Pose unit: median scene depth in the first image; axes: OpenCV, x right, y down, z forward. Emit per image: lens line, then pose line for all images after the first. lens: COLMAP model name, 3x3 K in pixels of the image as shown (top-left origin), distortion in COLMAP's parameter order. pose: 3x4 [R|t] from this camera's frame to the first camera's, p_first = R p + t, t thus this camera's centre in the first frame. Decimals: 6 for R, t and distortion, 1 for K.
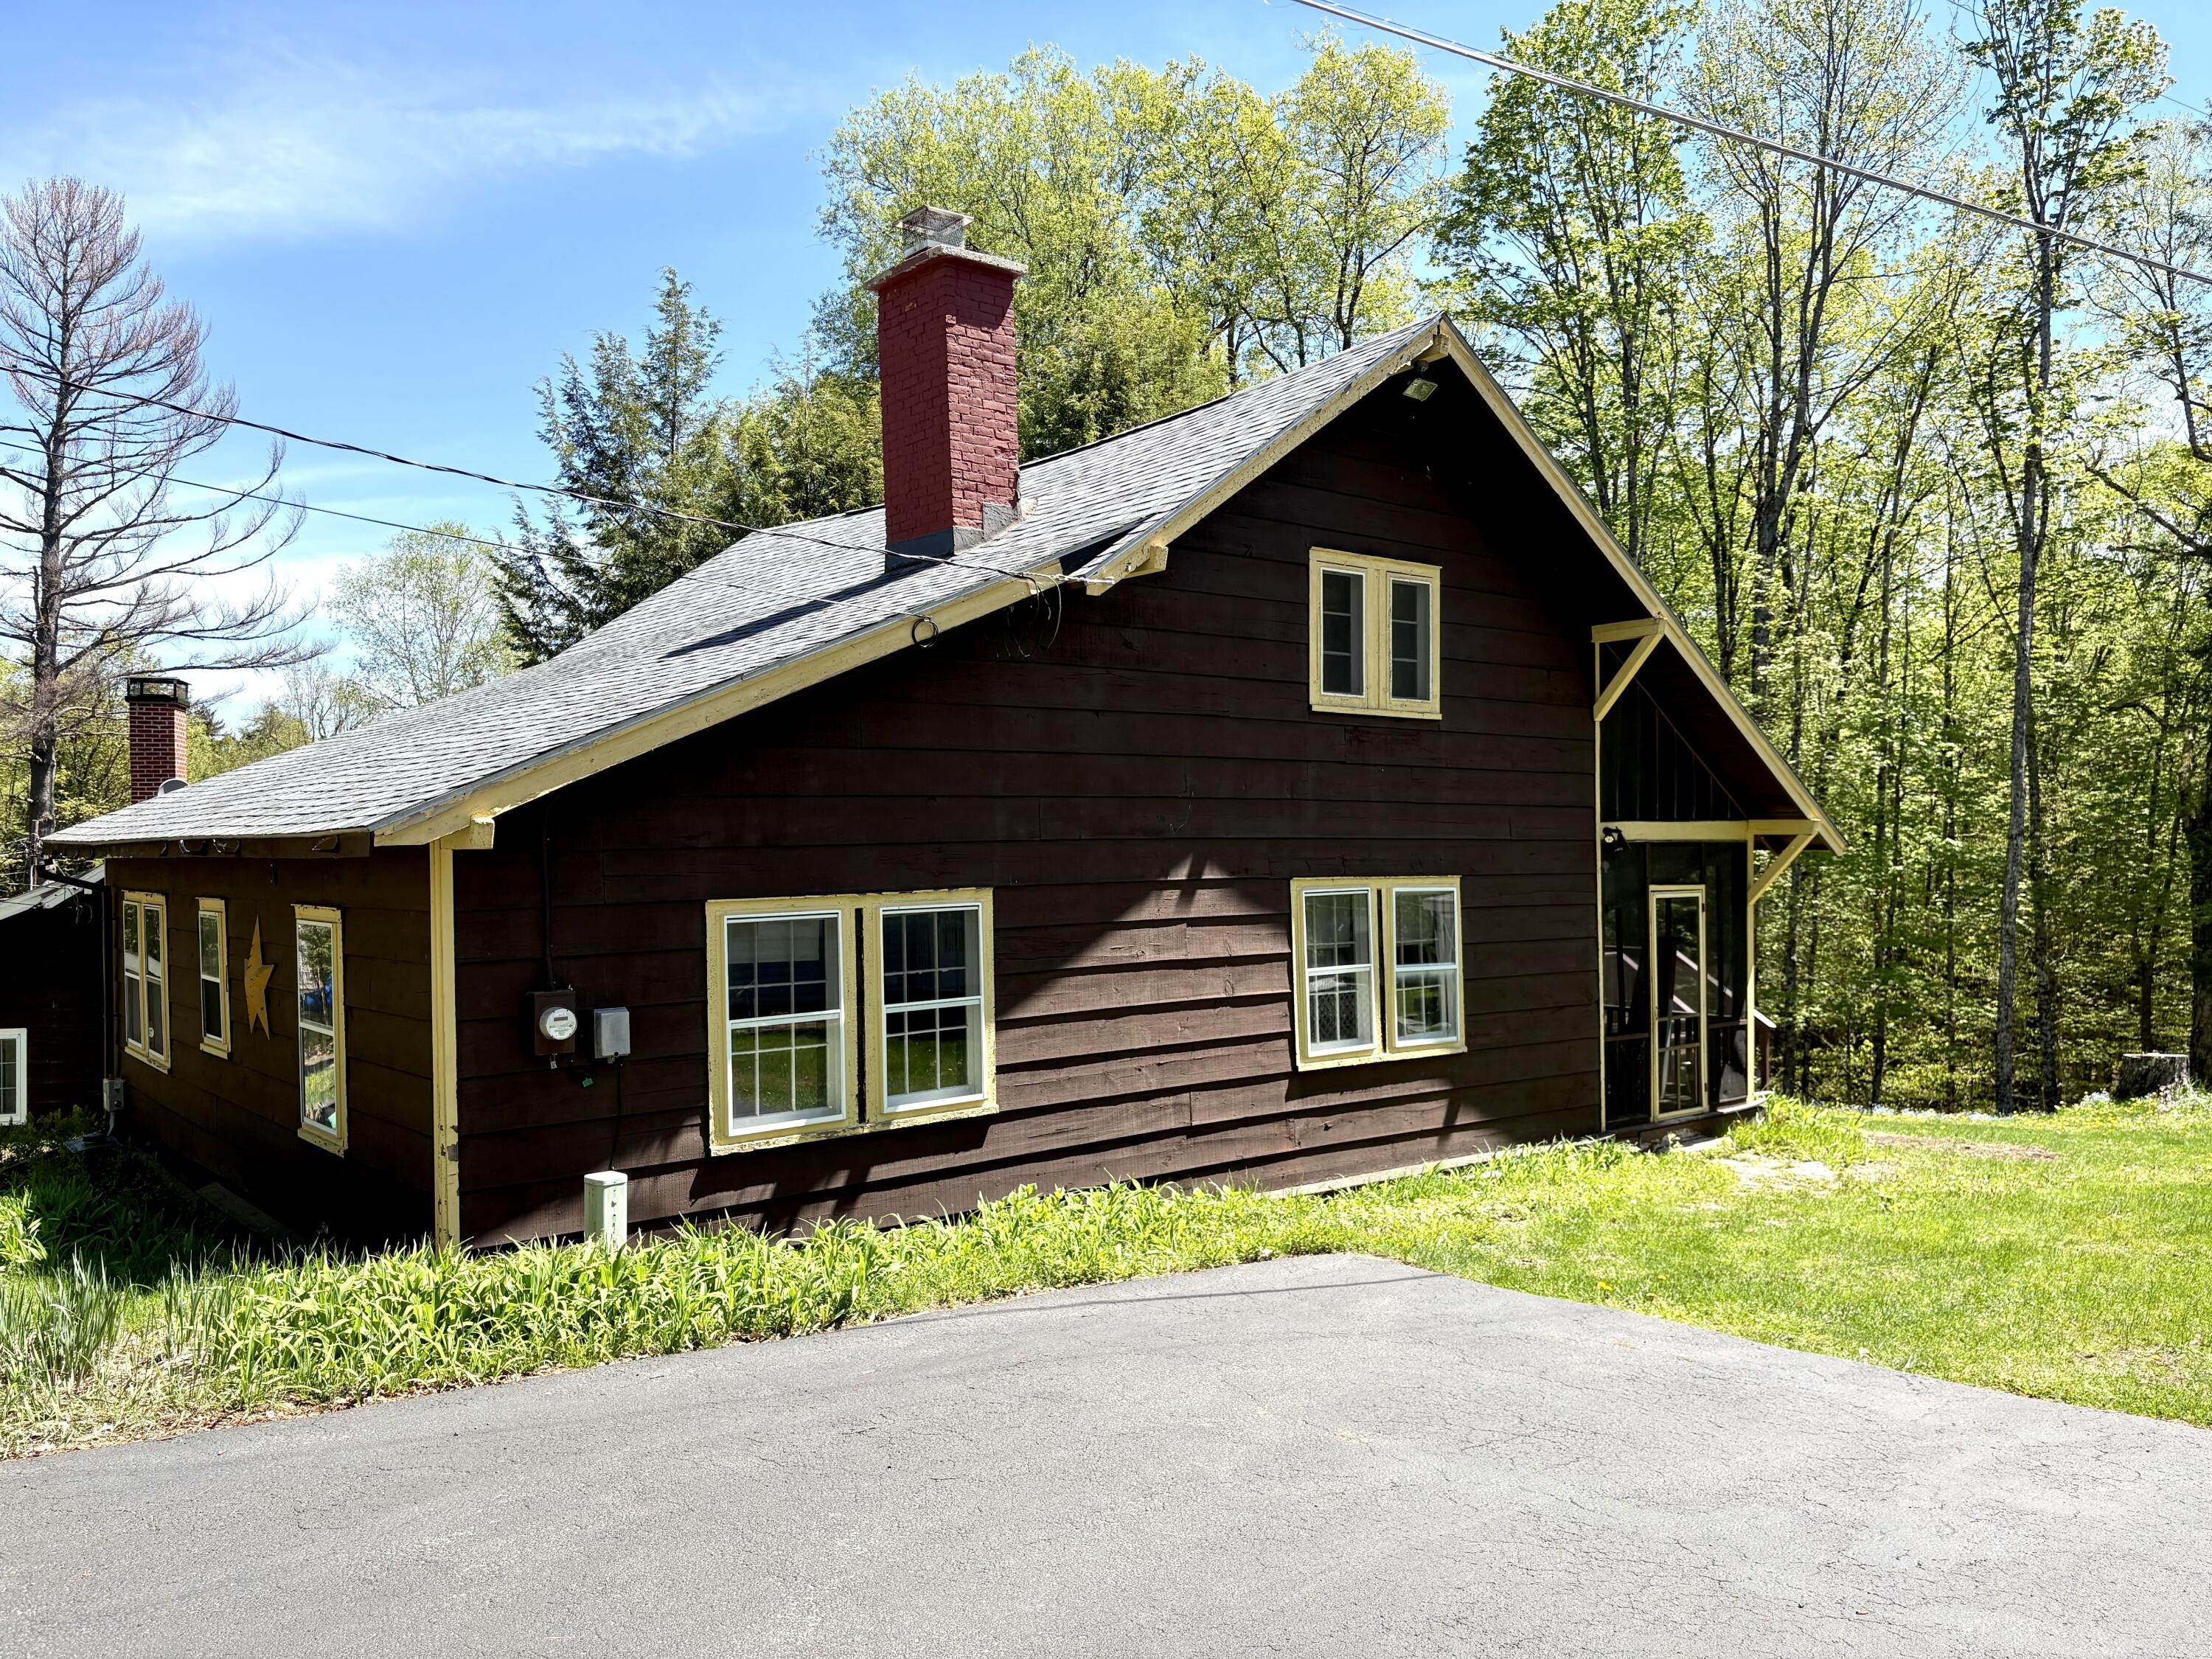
lens RADIAL K [[1686.8, 0, 1099.4], [0, 1686.8, 835.1], [0, 0, 1]] dist [0.059654, -0.056340]
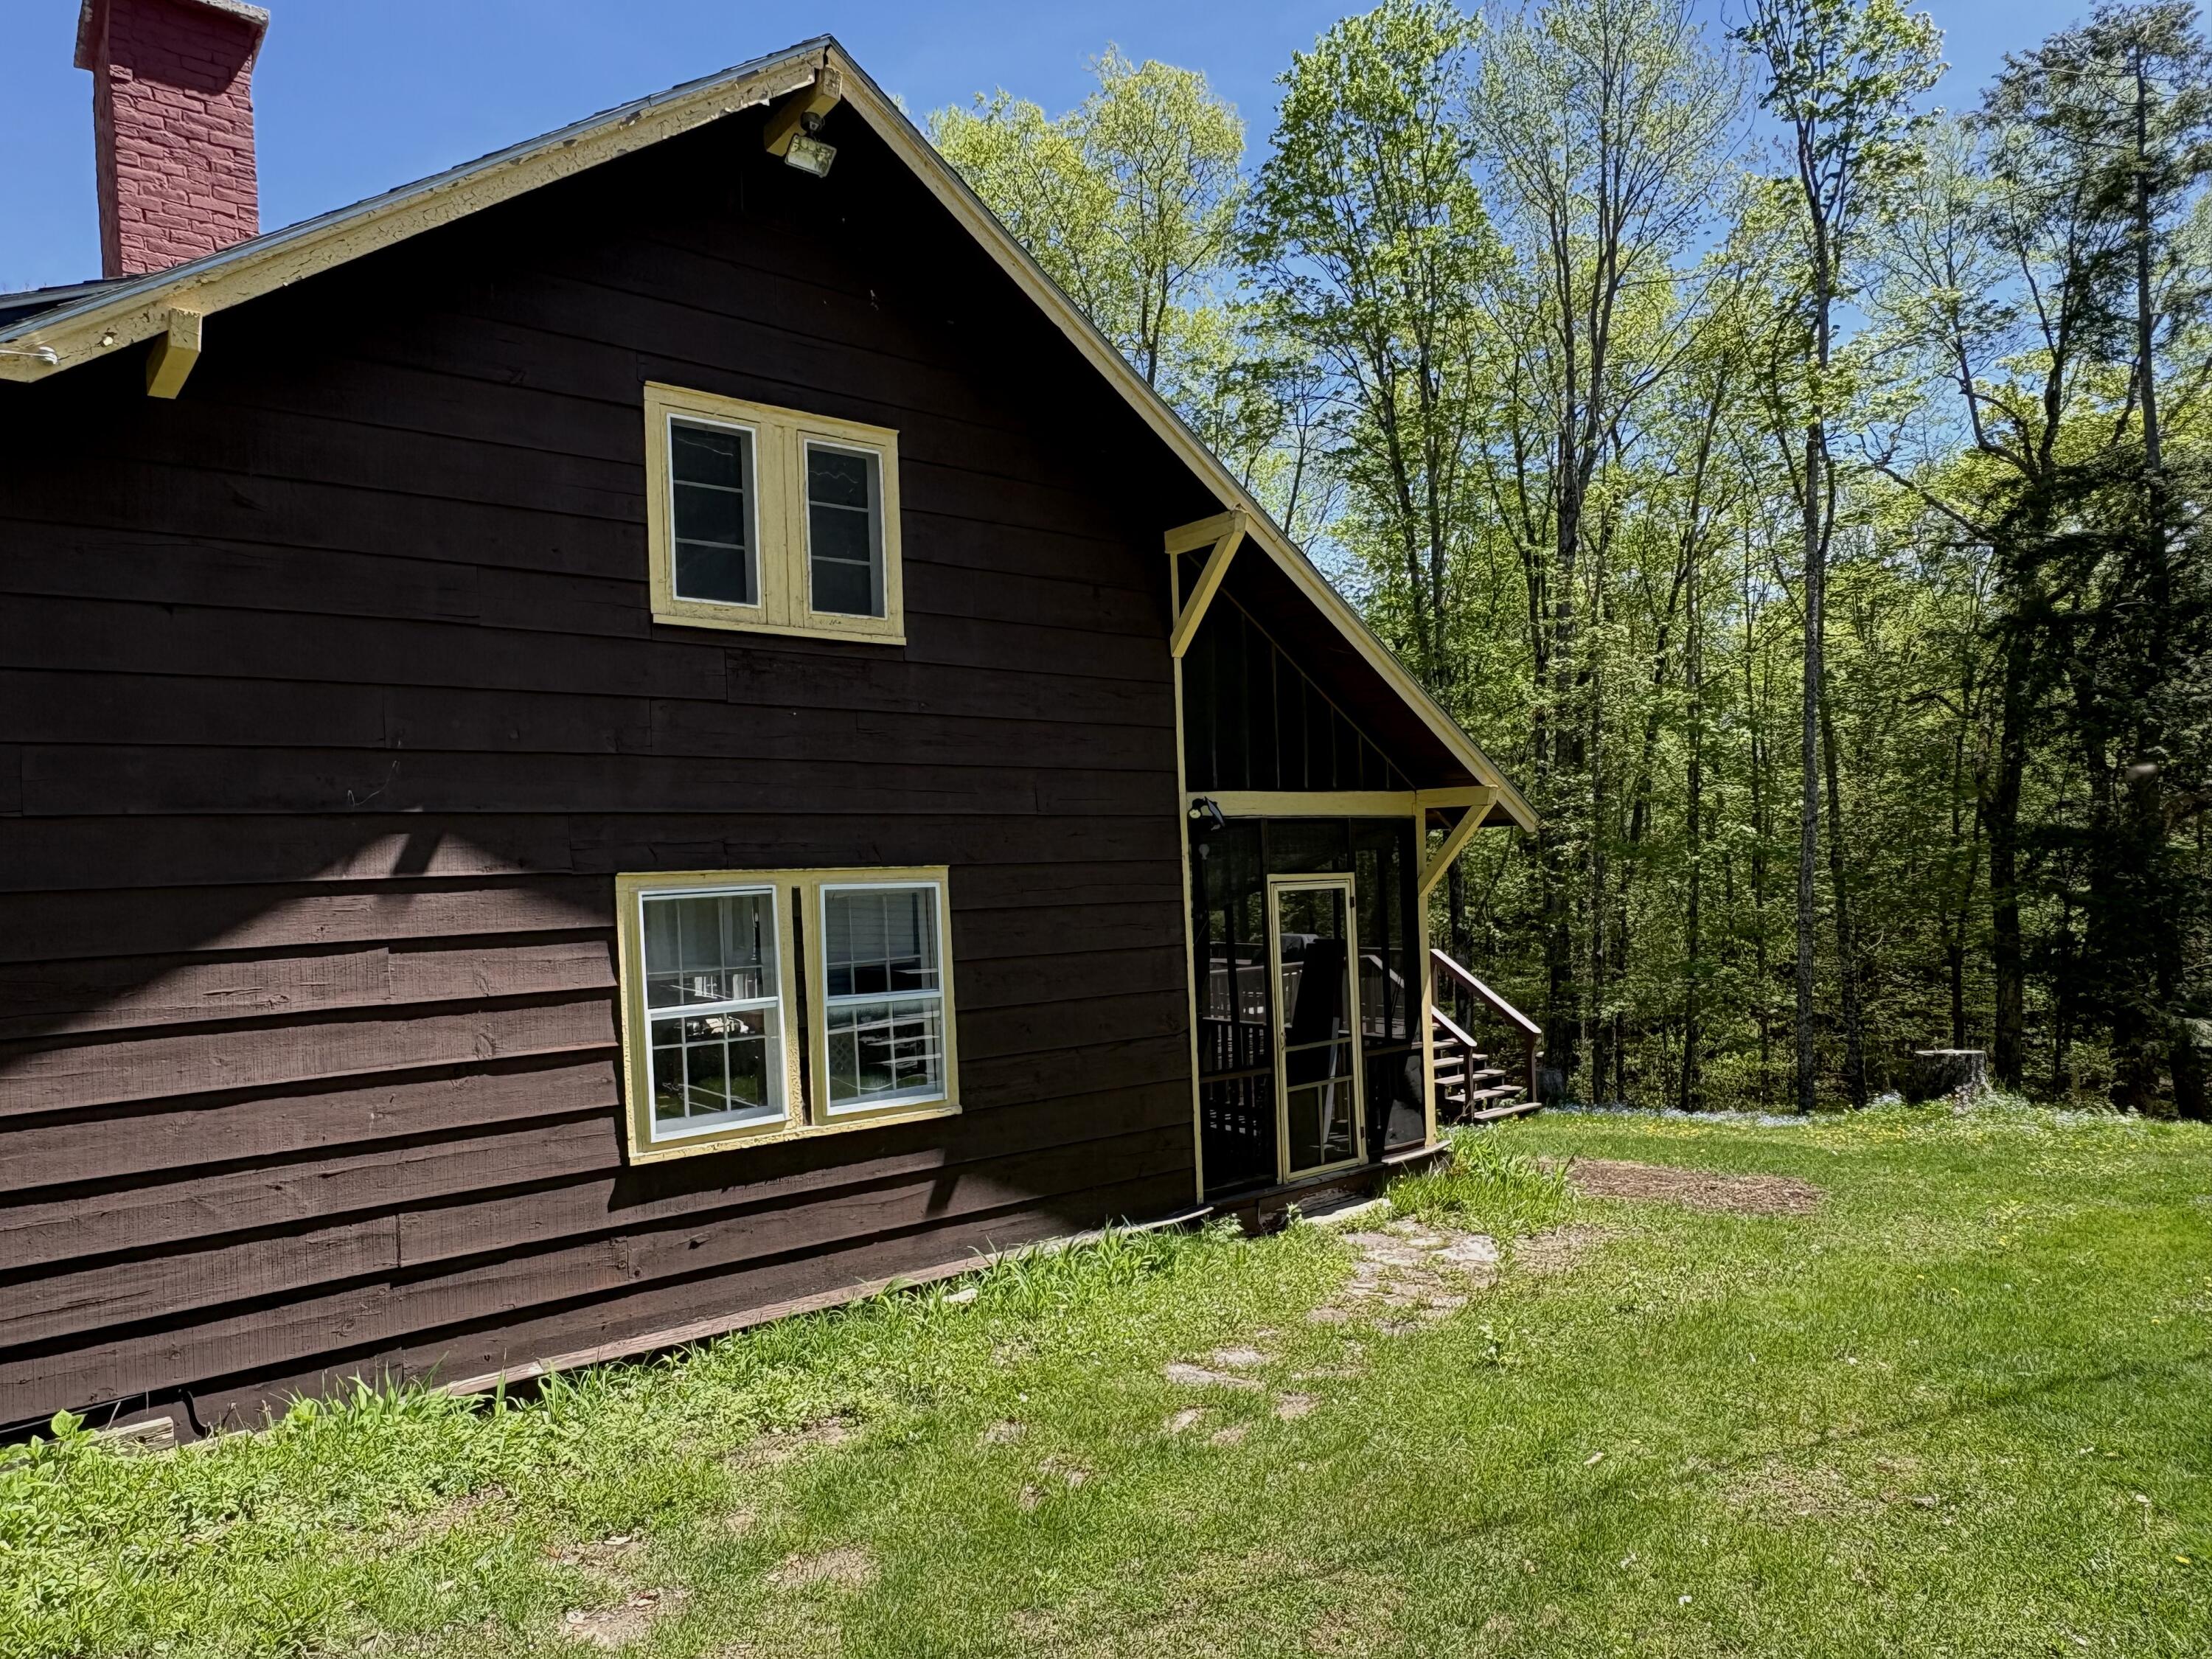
lens RADIAL K [[1410.6, 0, 1098.6], [0, 1410.6, 845.2], [0, 0, 1]] dist [0.001541, 0.014854]
pose [[0.999626, -0.027337, -0.001029, 0.245335], [0.027325, 0.999572, -0.010427, 0.020394], [0.001313, 0.010395, 0.999945, 0.358874]]
